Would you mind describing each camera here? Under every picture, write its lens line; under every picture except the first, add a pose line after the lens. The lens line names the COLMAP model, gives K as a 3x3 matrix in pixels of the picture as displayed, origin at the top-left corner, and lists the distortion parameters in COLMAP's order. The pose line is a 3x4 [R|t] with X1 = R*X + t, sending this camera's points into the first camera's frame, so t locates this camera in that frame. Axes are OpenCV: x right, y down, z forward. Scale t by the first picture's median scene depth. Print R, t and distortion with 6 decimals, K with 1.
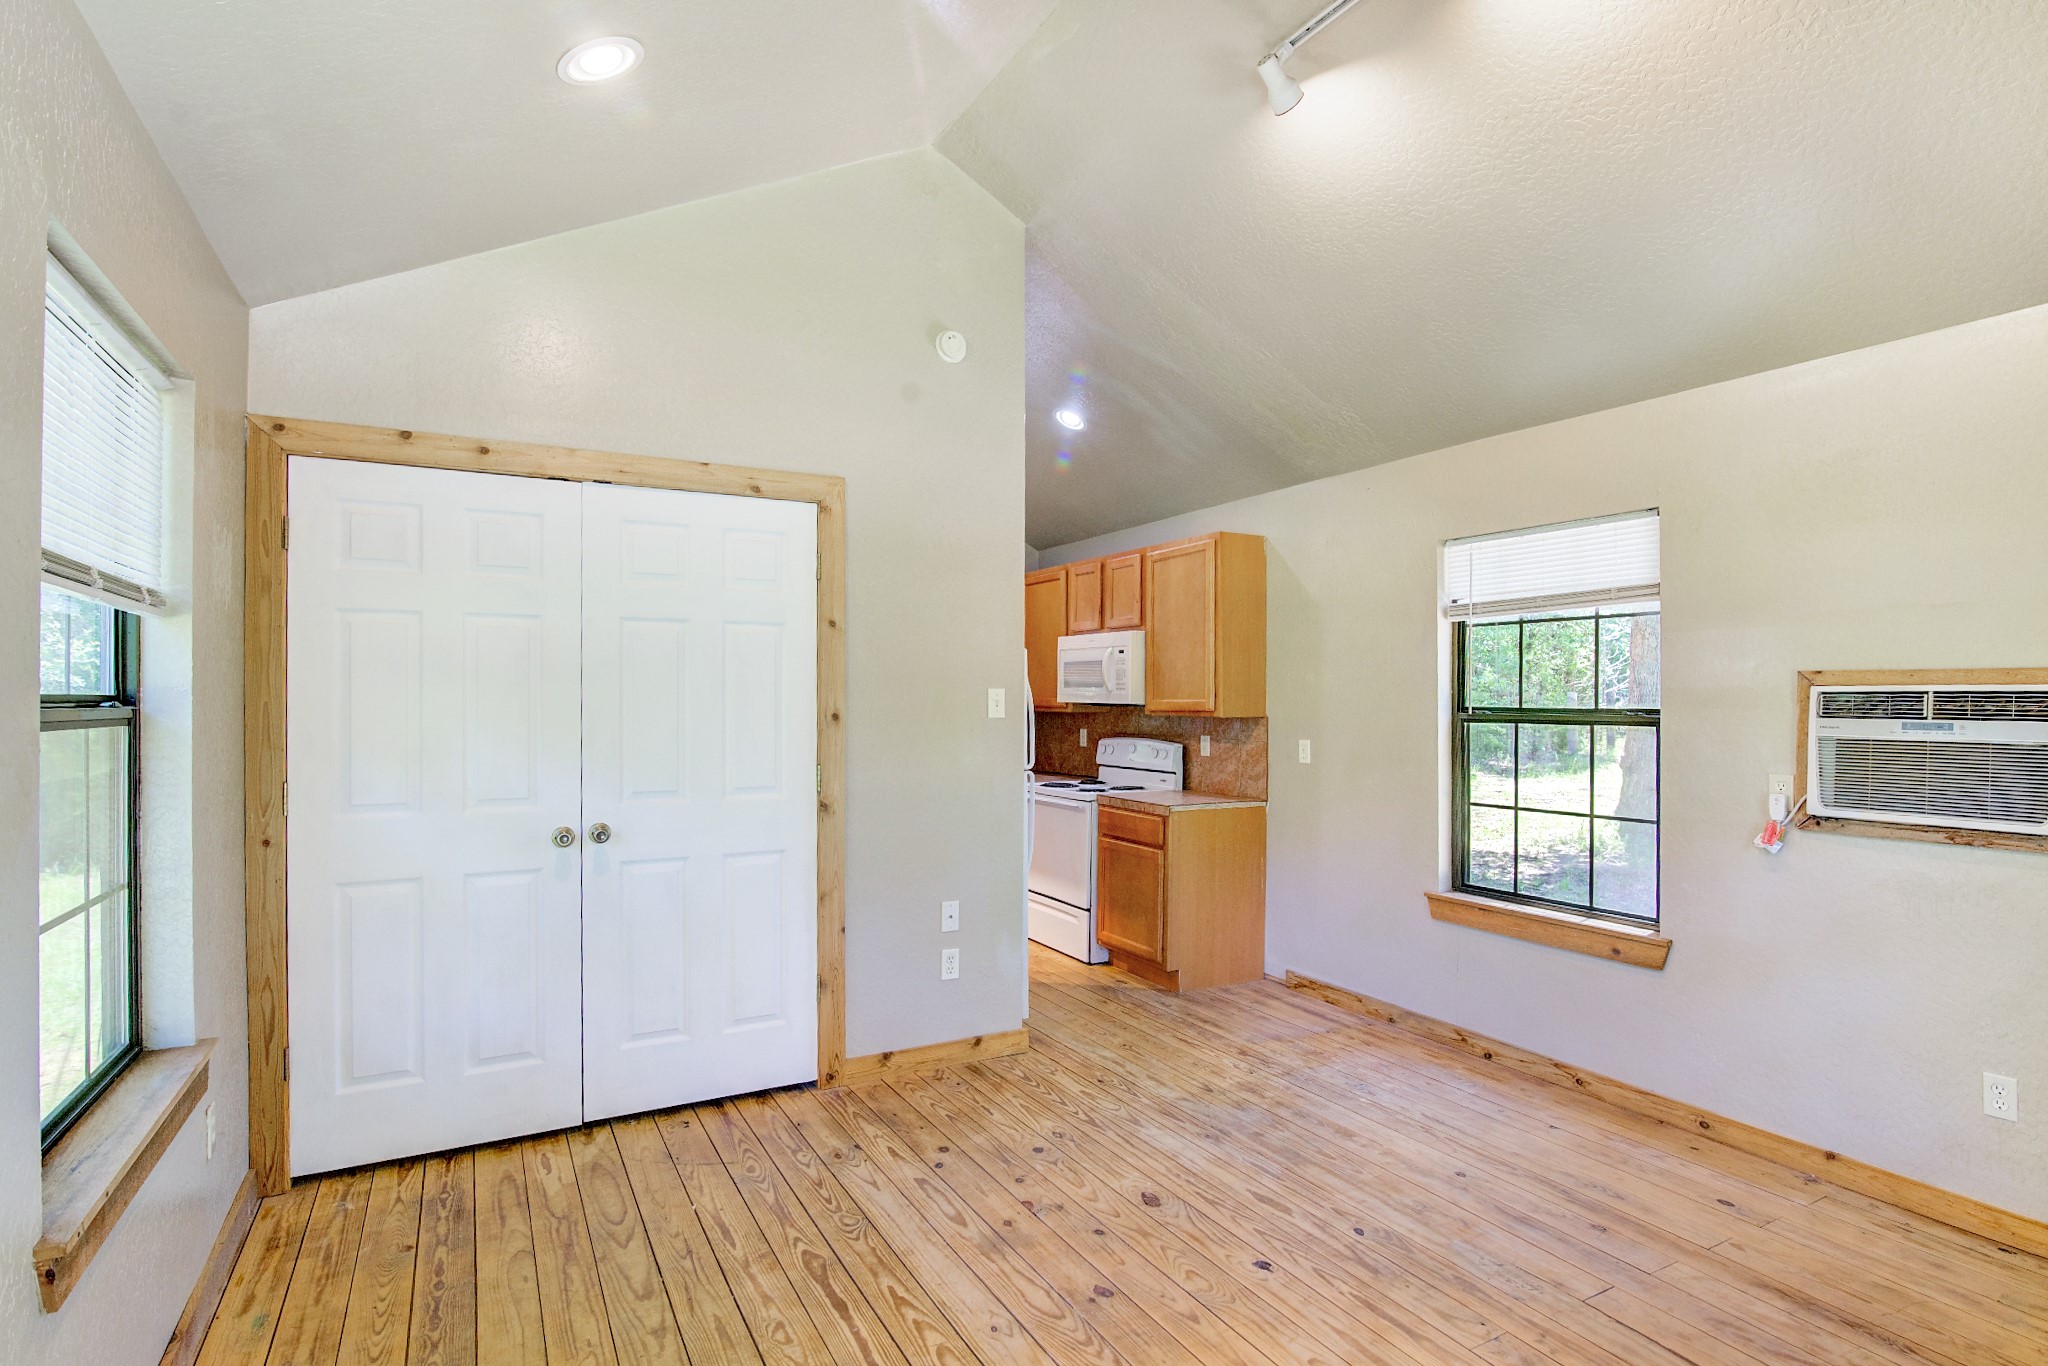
lens RADIAL K [[978.6, 0, 1030.1], [0, 978.6, 700.6], [0, 0, 1]] dist [-0.016610, -0.000871]
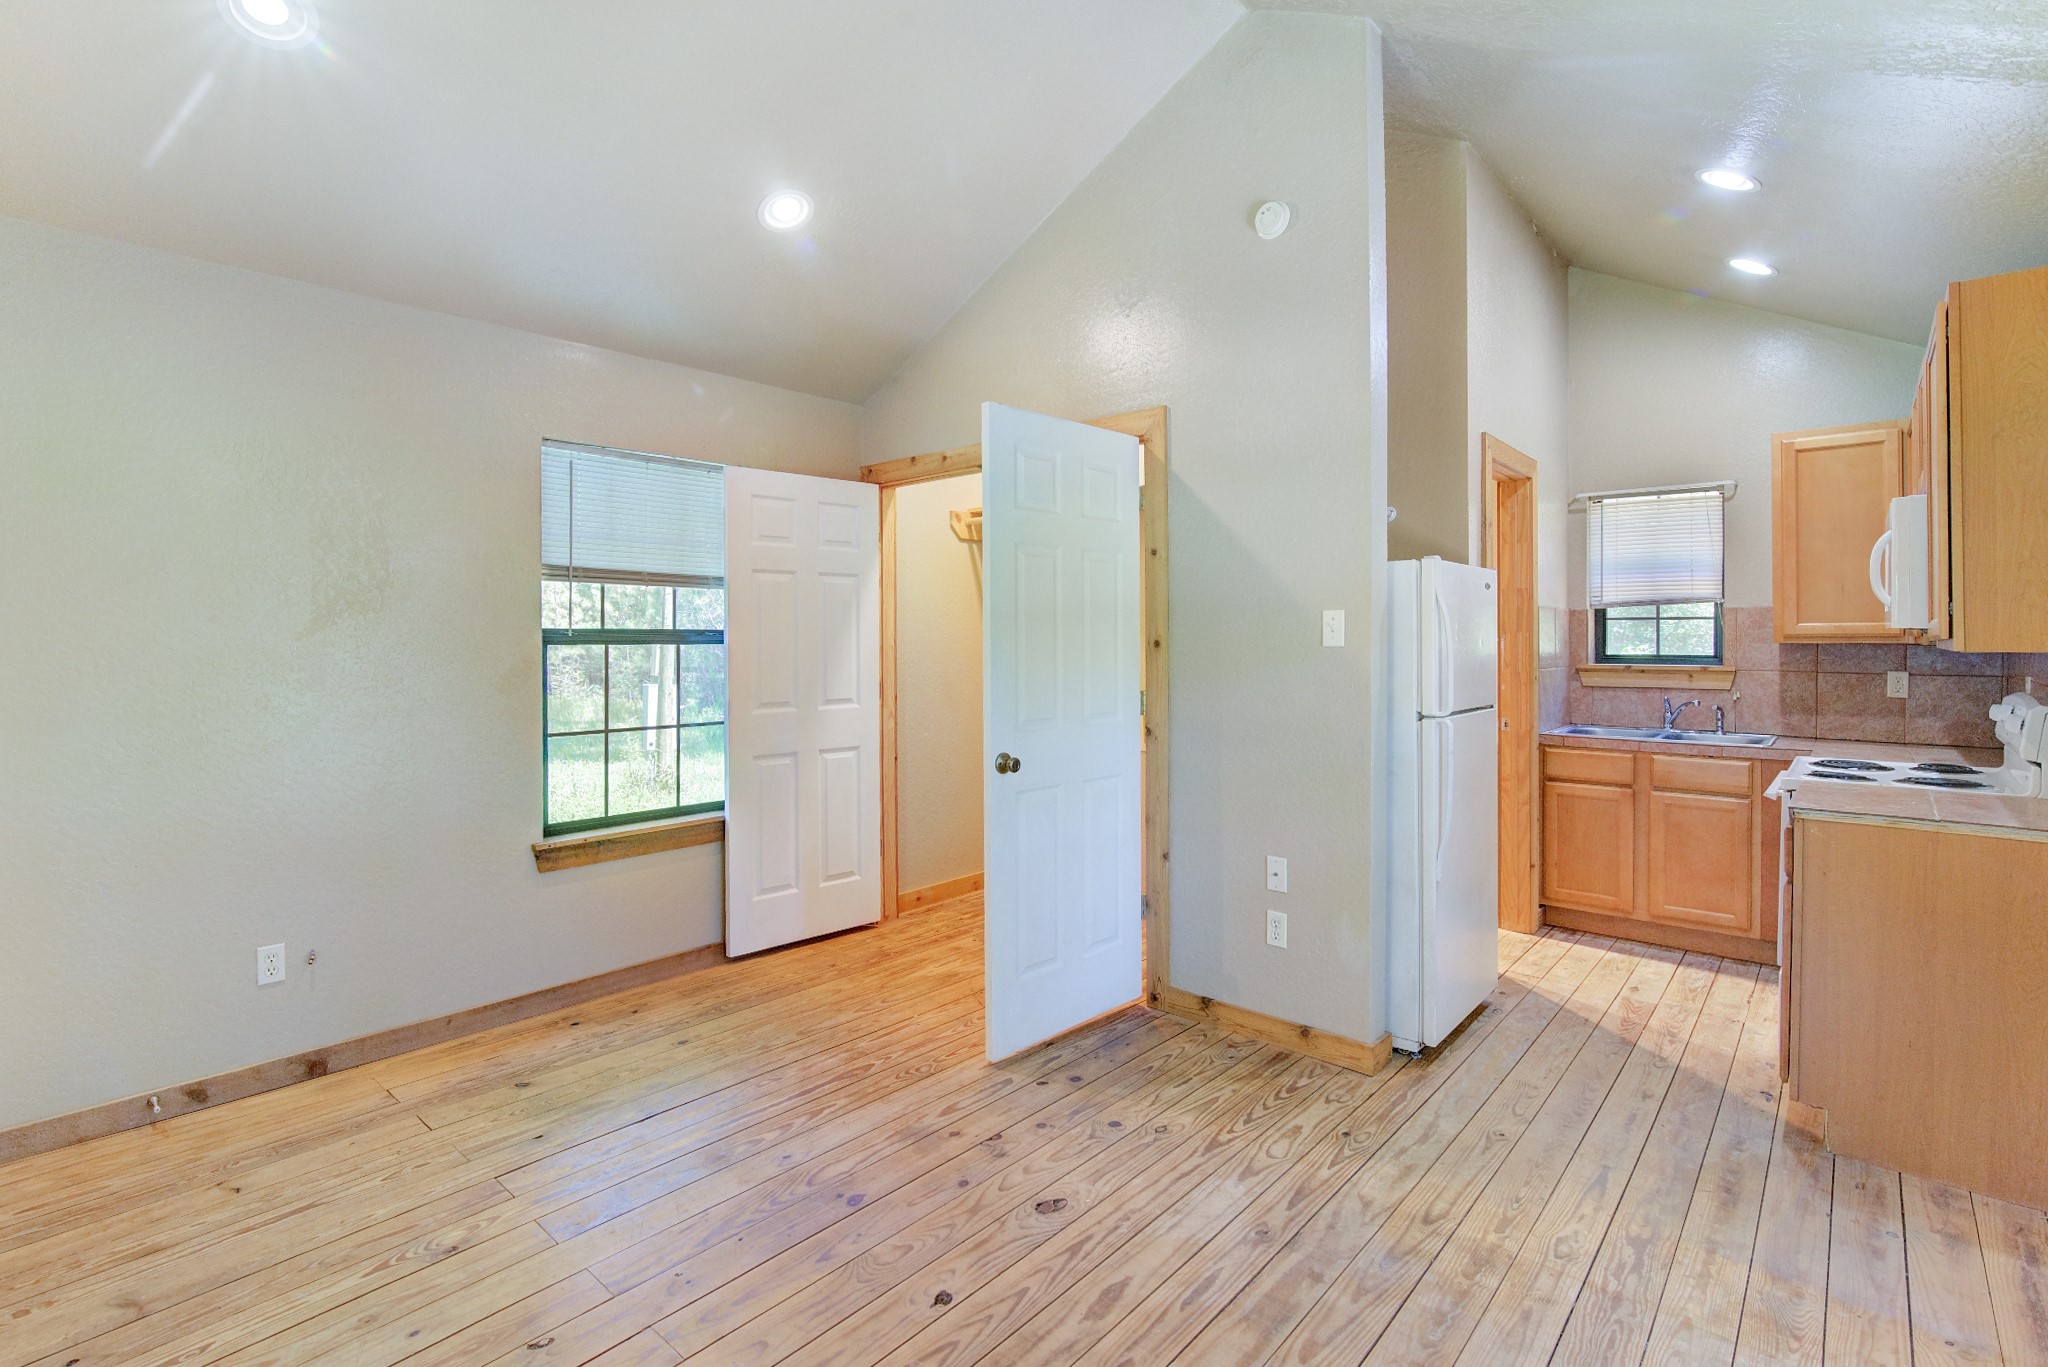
lens RADIAL K [[965.0, 0, 1018.4], [0, 965.0, 639.7], [0, 0, 1]] dist [-0.016906, -0.000278]
pose [[0.320879, -0.003028, -0.947115, 0.847033], [0.004608, 0.999988, -0.001636, 0.015683], [0.947109, -0.003839, 0.320890, 0.653942]]
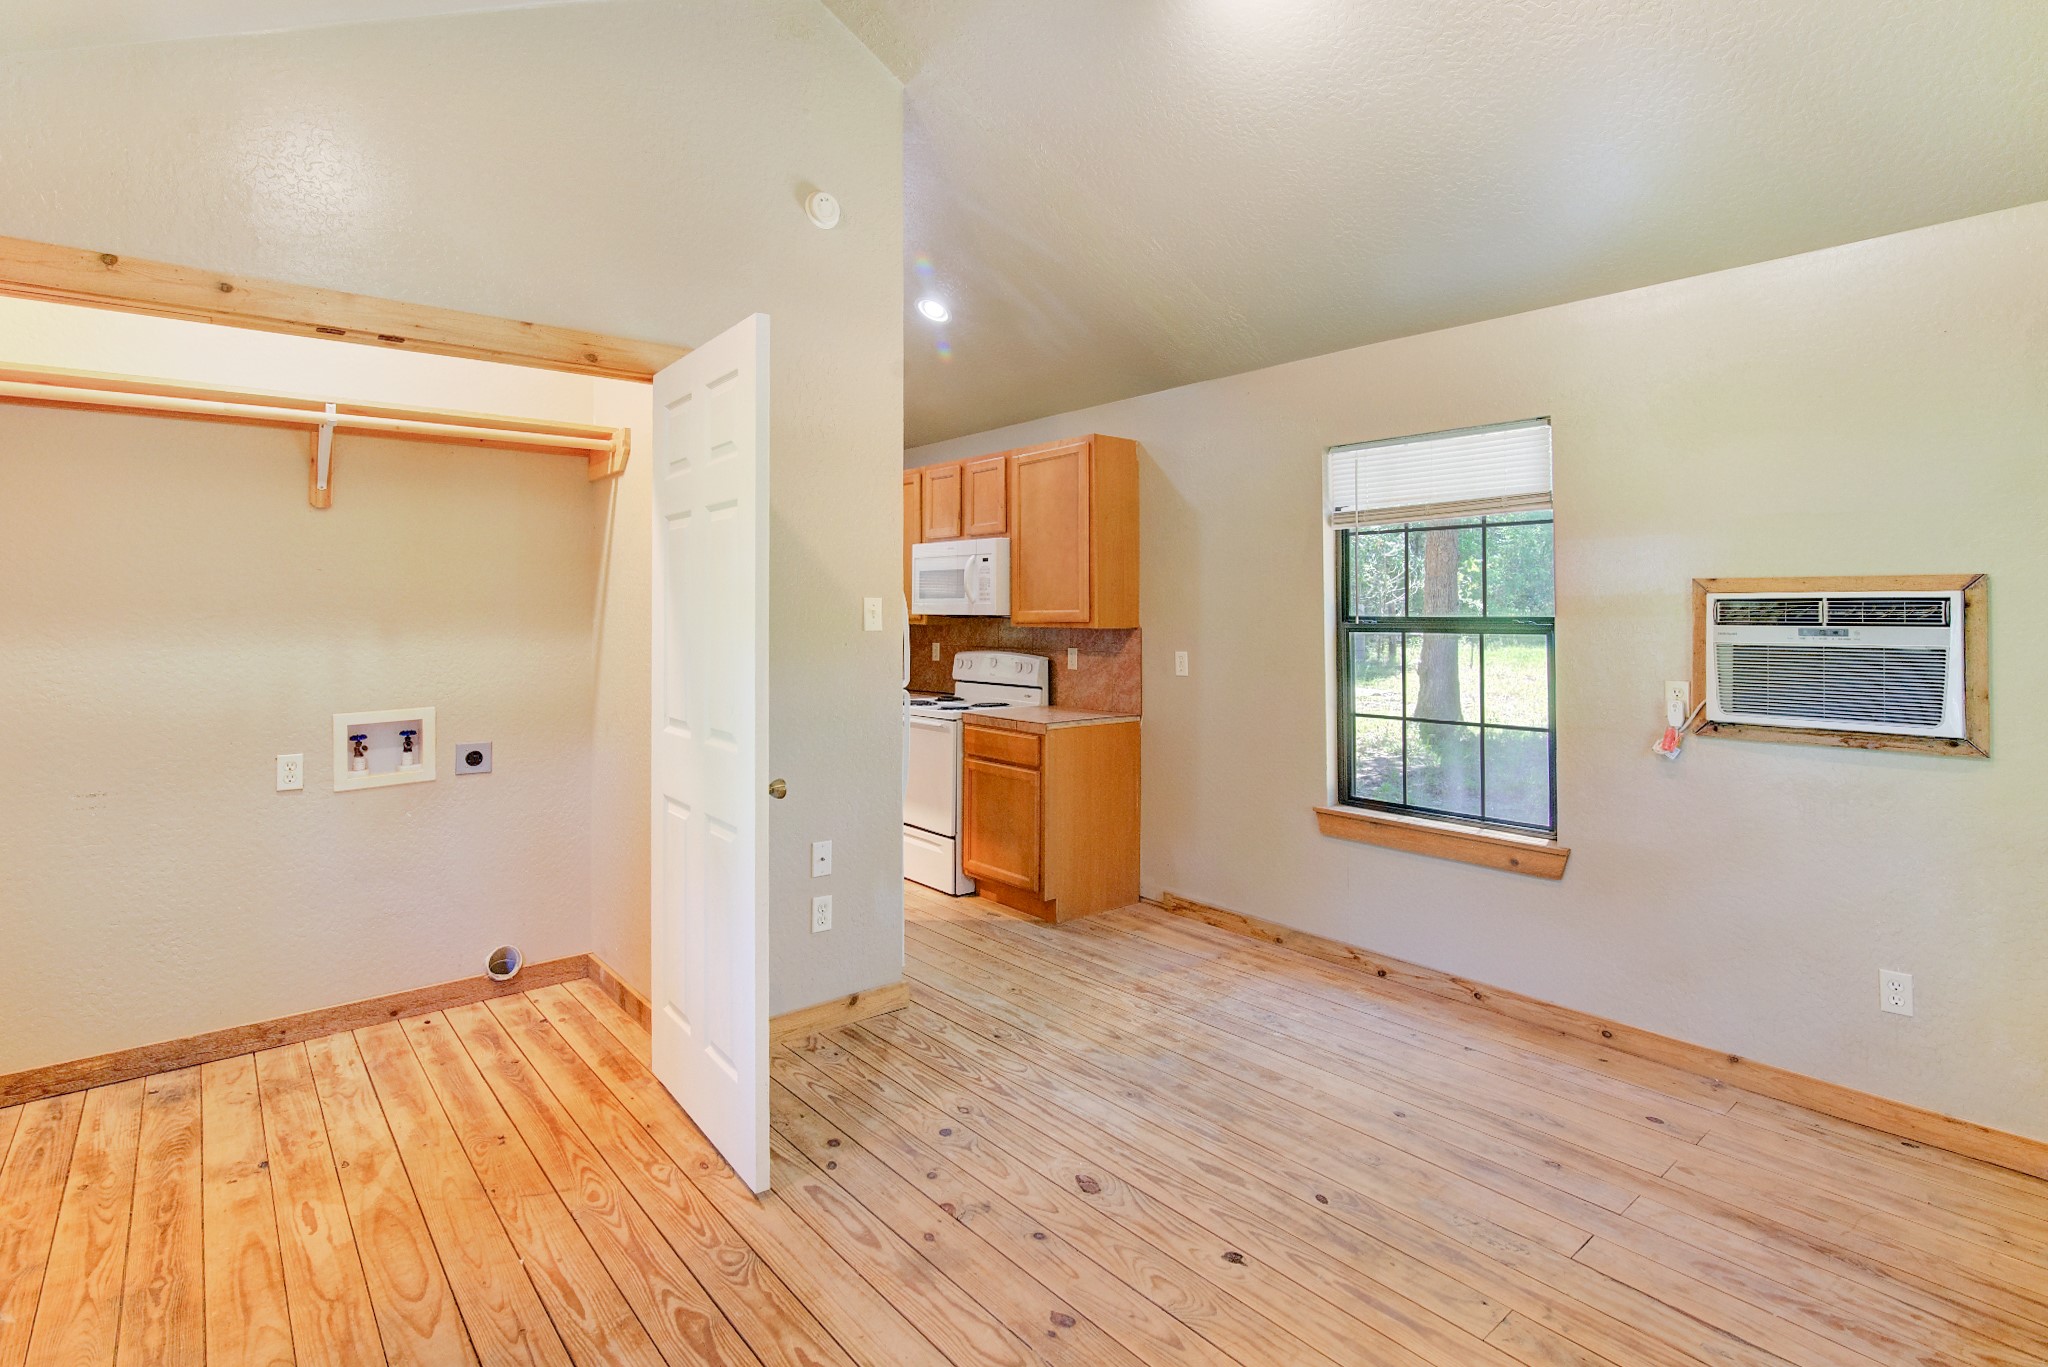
lens RADIAL K [[967.8, 0, 1023.3], [0, 967.8, 596.7], [0, 0, 1]] dist [-0.016268, -0.000190]
pose [[0.982152, -0.000207, 0.188088, -0.086834], [0.003556, 0.999841, -0.017470, 0.003490], [-0.188054, 0.017827, 0.981997, 0.148904]]
